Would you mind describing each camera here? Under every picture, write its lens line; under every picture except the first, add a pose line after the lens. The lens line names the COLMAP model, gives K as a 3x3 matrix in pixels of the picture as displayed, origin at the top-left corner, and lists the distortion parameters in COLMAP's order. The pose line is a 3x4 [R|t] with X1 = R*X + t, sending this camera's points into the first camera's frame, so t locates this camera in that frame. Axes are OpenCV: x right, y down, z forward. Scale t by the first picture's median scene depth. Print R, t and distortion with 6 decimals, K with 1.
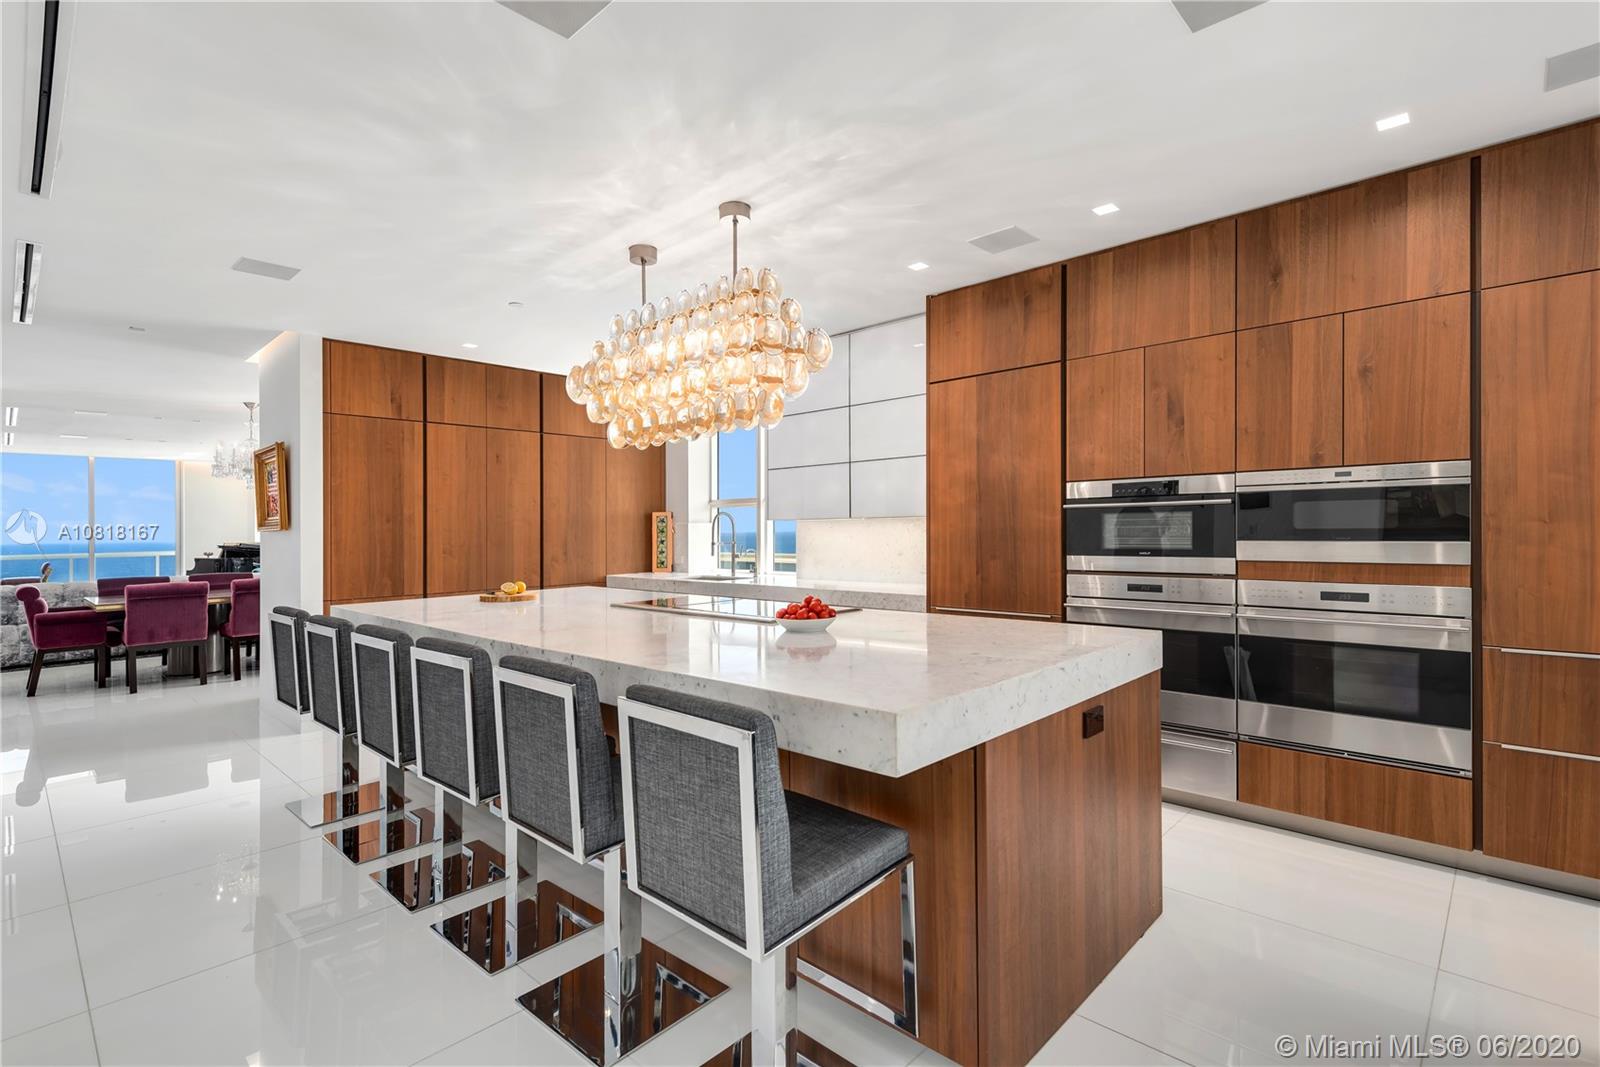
lens RADIAL K [[757.7, 0, 800.0], [0, 757.7, 533.5], [0, 0, 1]] dist [0.006153, 0.000384]
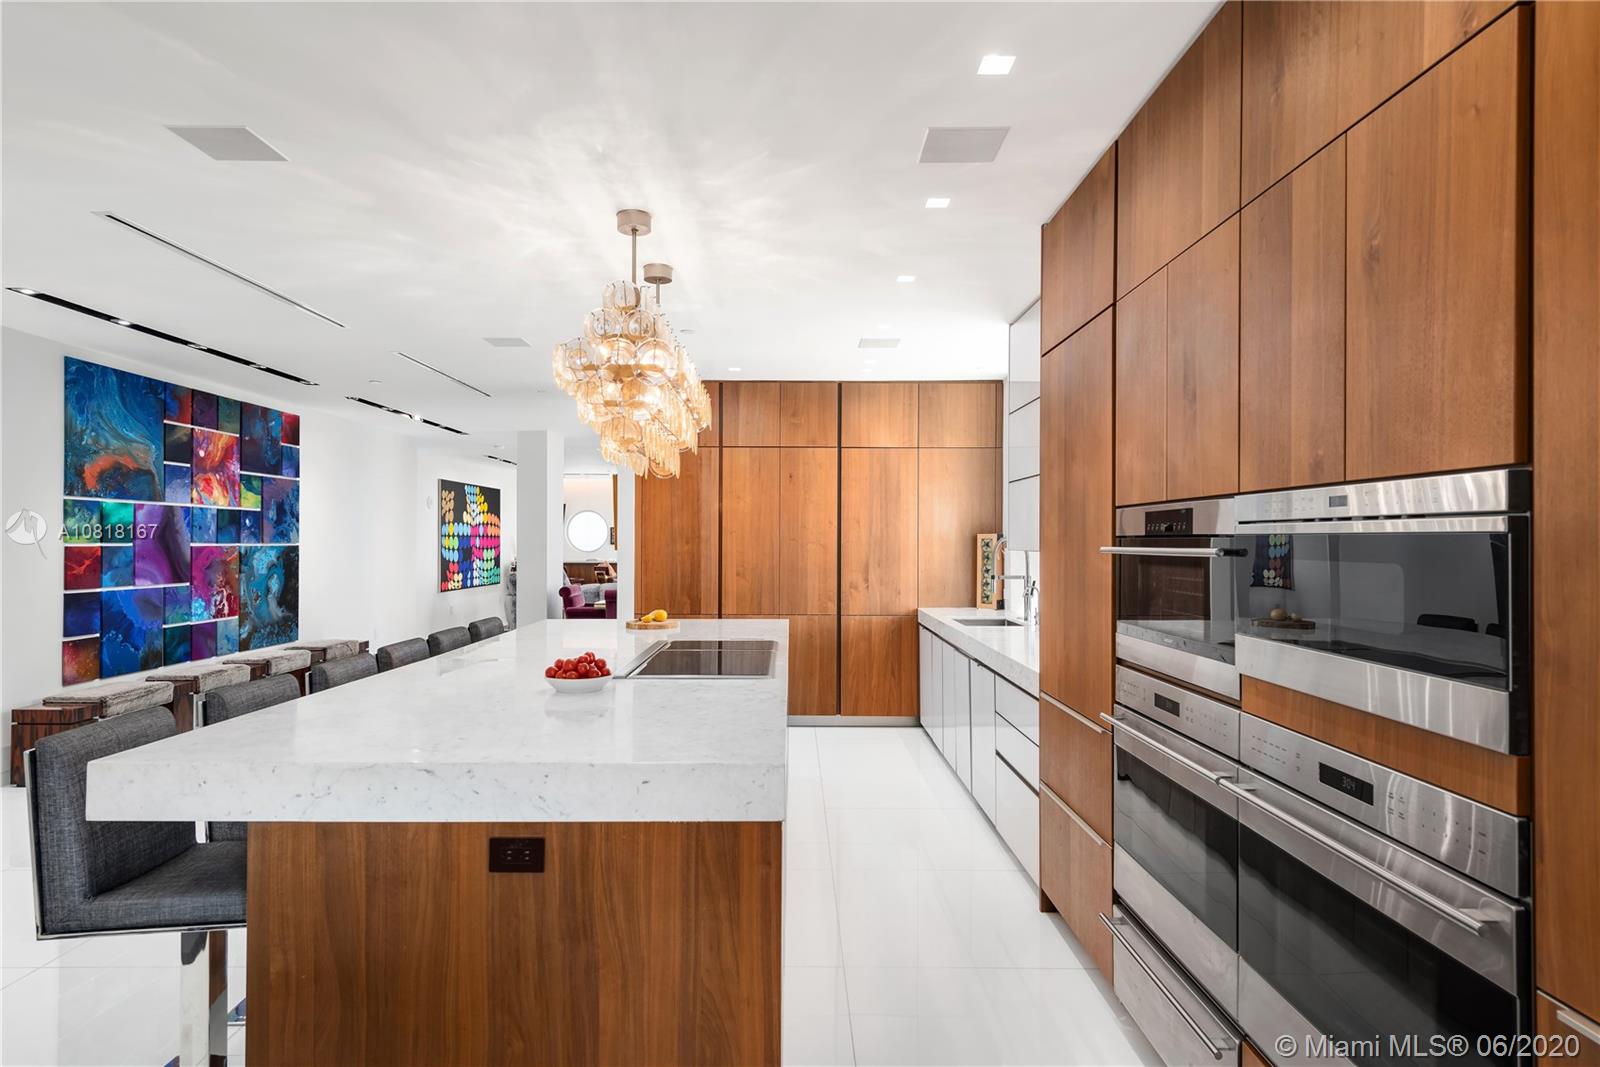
lens RADIAL K [[919.0, 0, 769.7], [0, 919.0, 534.7], [0, 0, 1]] dist [0.004220, 0.000336]
pose [[0.678383, 0.009591, -0.734646, 0.762220], [-0.014914, 0.999889, -0.000718, -0.046376], [0.734557, 0.011444, 0.678451, 0.347573]]
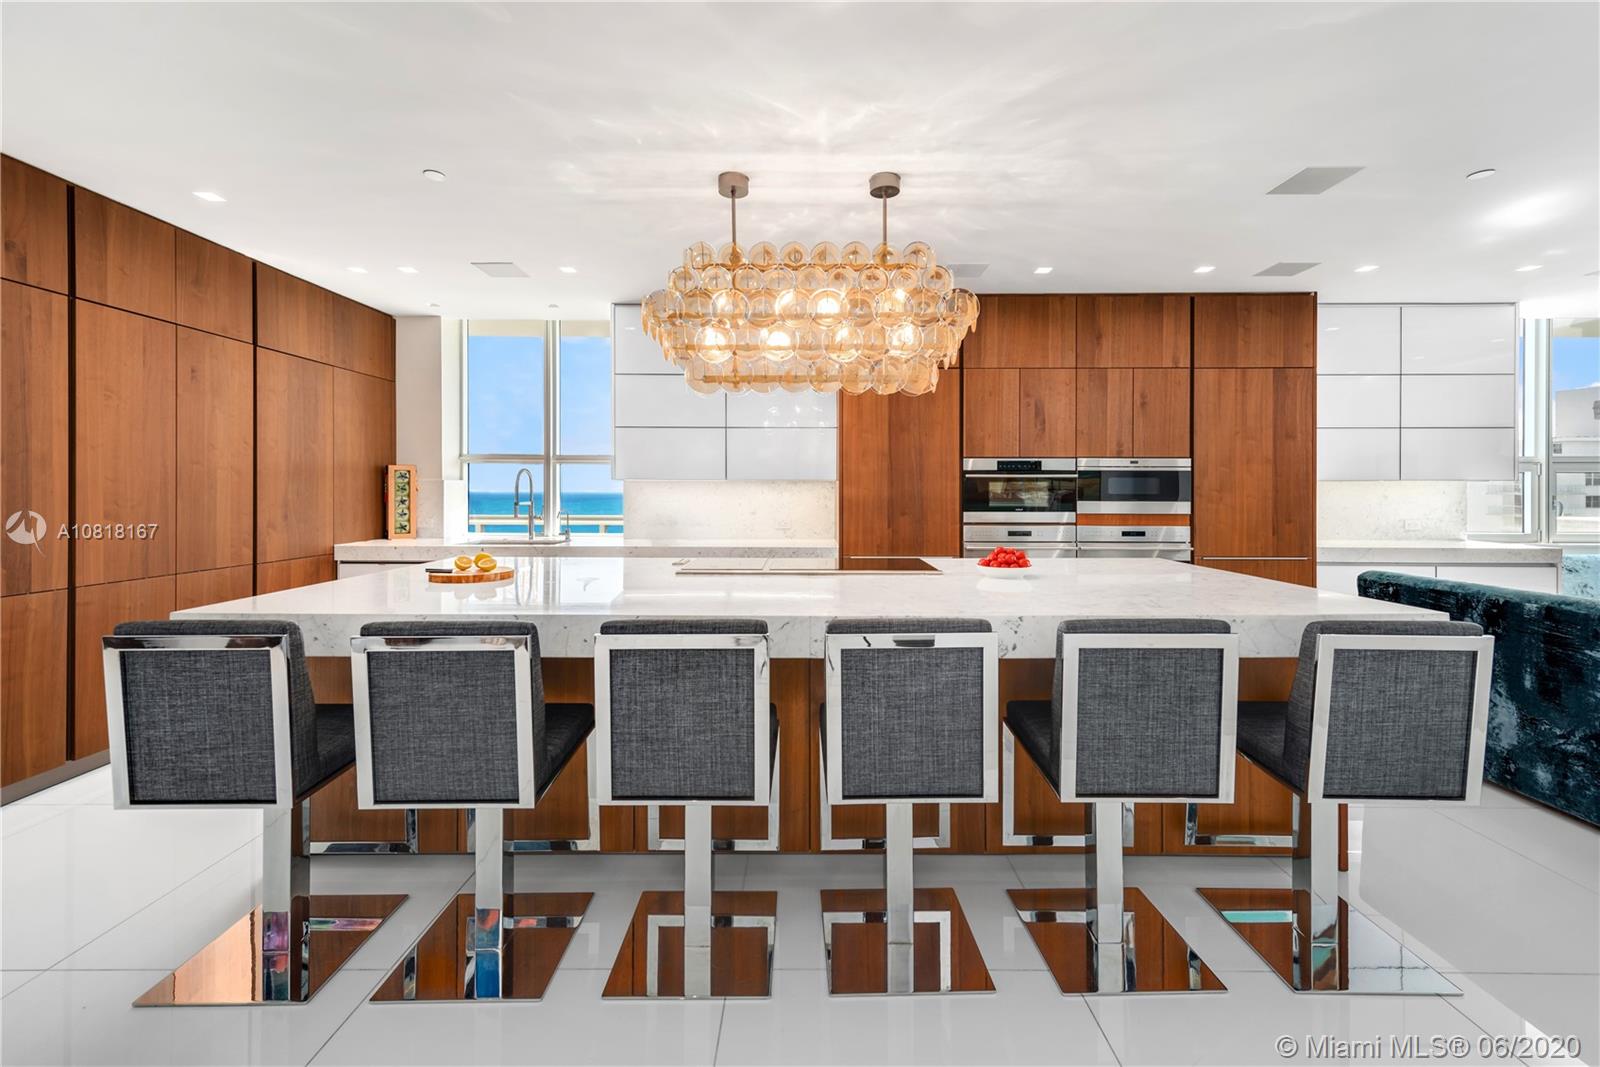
lens RADIAL K [[640.9, 0, 799.1], [0, 640.9, 497.5], [0, 0, 1]] dist [0.003144, -0.000041]
pose [[0.725052, 0.008756, 0.688638, -0.709039], [-0.008534, 0.999957, -0.003729, 0.011109], [-0.688641, -0.003173, 0.725095, 0.403618]]
